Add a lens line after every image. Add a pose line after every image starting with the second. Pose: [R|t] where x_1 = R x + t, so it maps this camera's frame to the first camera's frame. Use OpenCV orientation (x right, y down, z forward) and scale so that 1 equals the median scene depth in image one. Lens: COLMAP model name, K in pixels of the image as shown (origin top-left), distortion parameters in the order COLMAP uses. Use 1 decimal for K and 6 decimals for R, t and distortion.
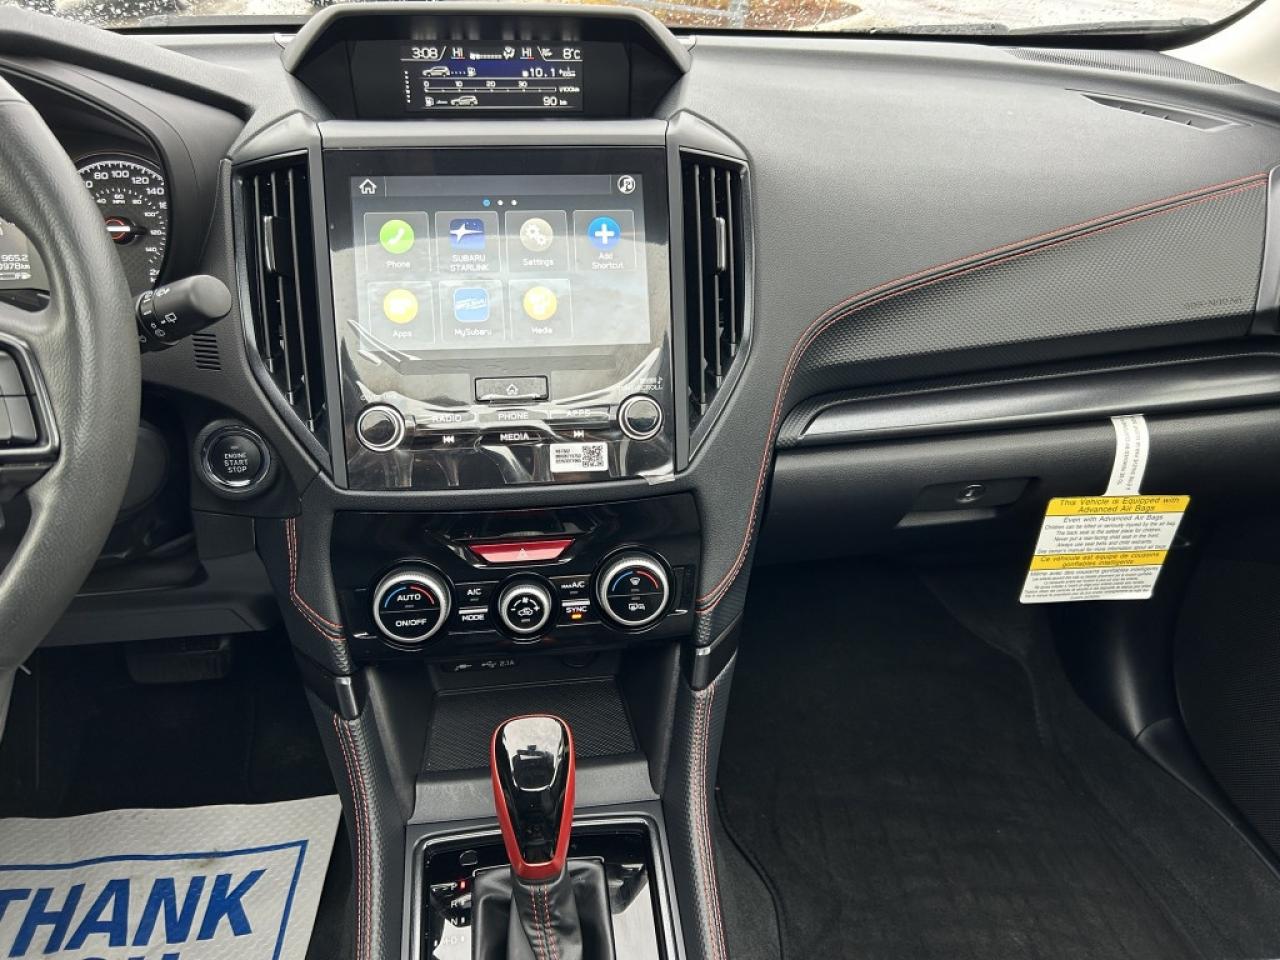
lens RADIAL K [[930.2, 0, 641.5], [0, 930.2, 476.1], [0, 0, 1]] dist [0.074483, -0.094744]
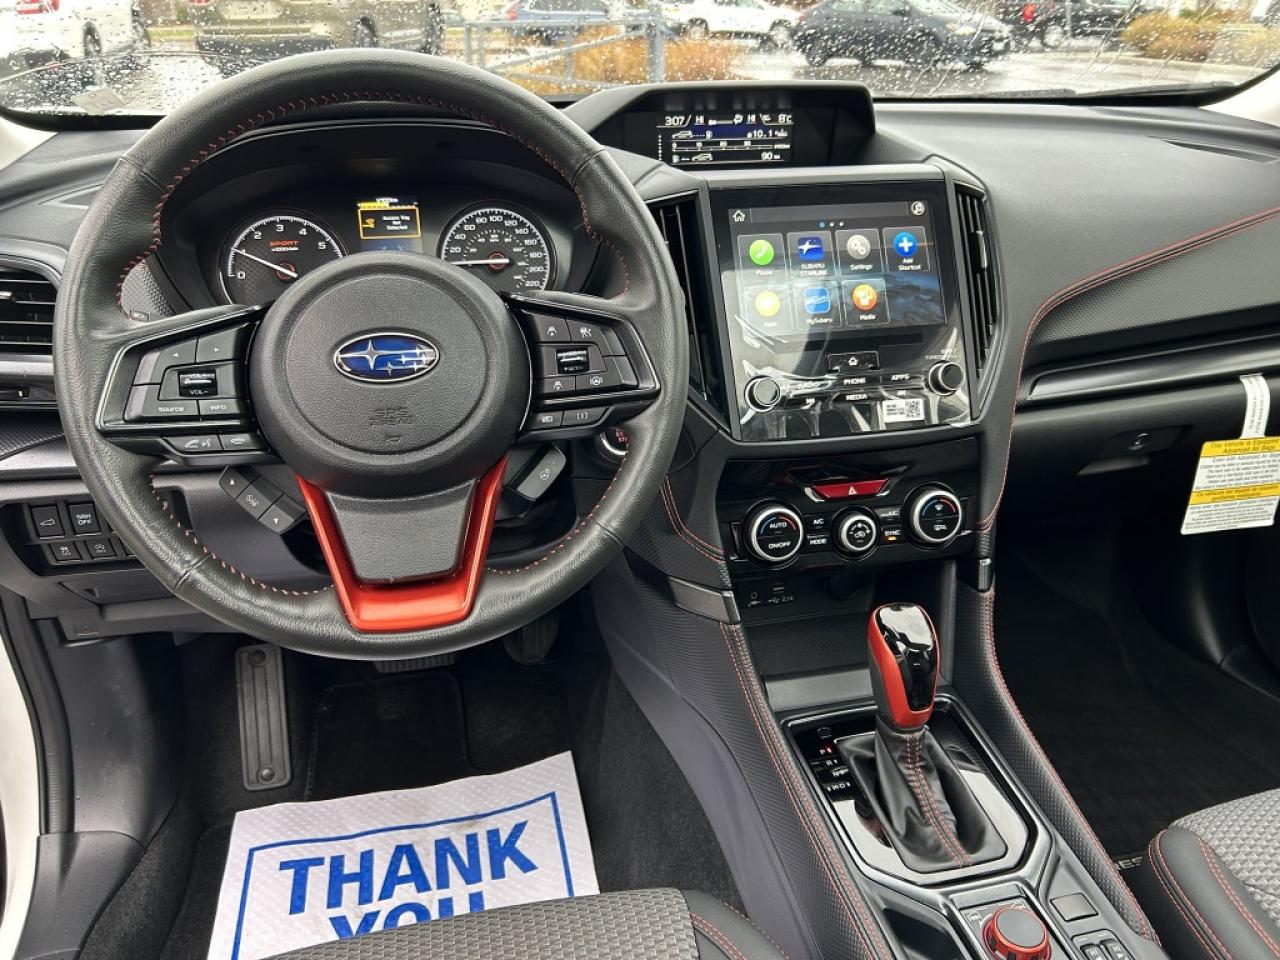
lens RADIAL K [[944.4, 0, 645.3], [0, 944.4, 474.0], [0, 0, 1]] dist [0.076849, -0.106423]
pose [[0.995431, -0.052368, 0.079841, -0.472857], [0.057900, 0.995961, -0.068618, 0.122412], [-0.075925, 0.072927, 0.994443, -0.264466]]
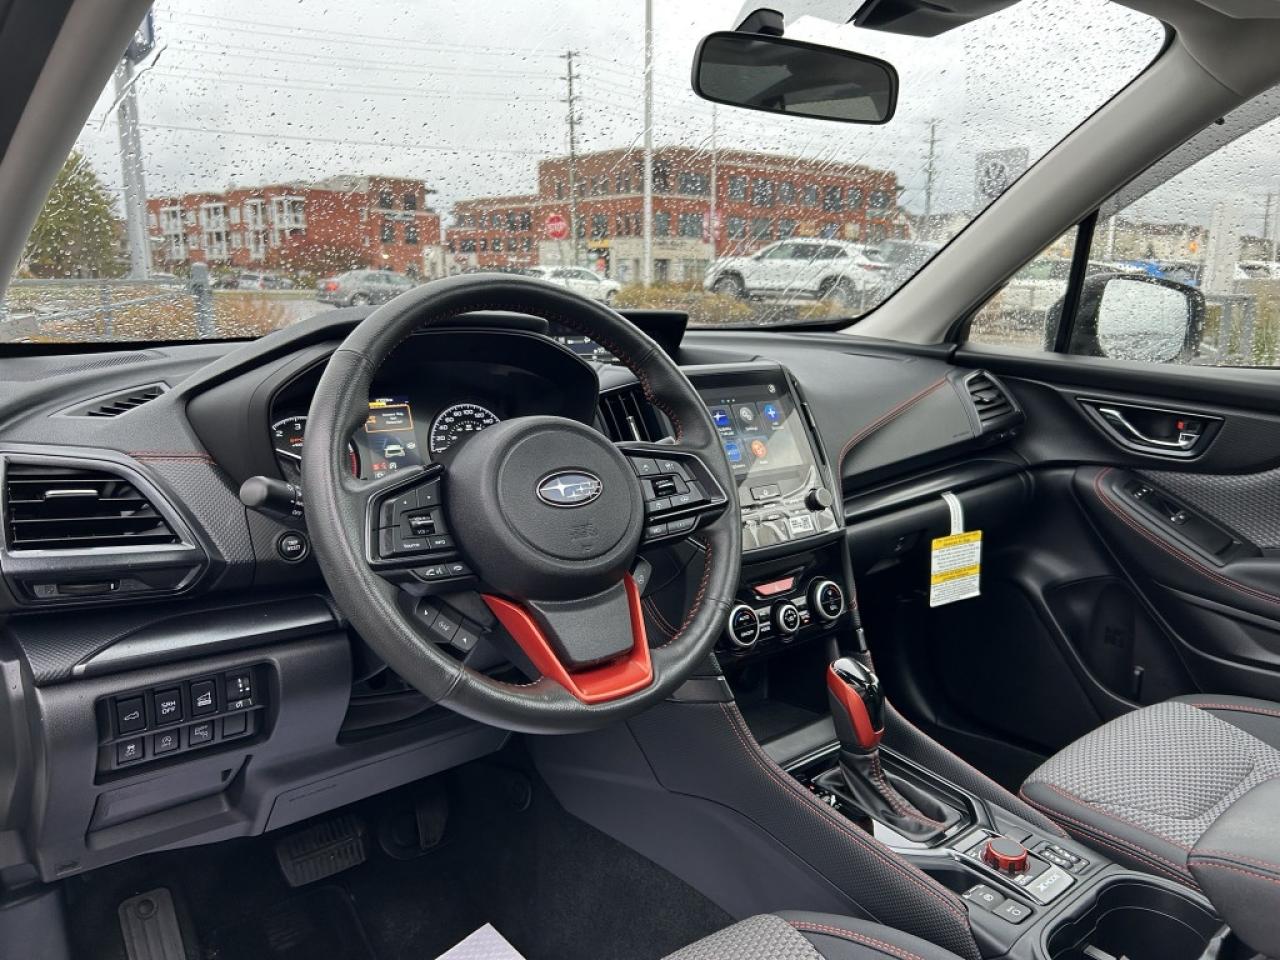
lens RADIAL K [[930.2, 0, 641.5], [0, 930.2, 476.1], [0, 0, 1]] dist [0.074483, -0.094744]
pose [[0.849838, -0.106463, 0.516180, -1.111823], [0.259852, 0.936713, -0.234620, 0.210076], [-0.458534, 0.333519, 0.823718, -0.352610]]
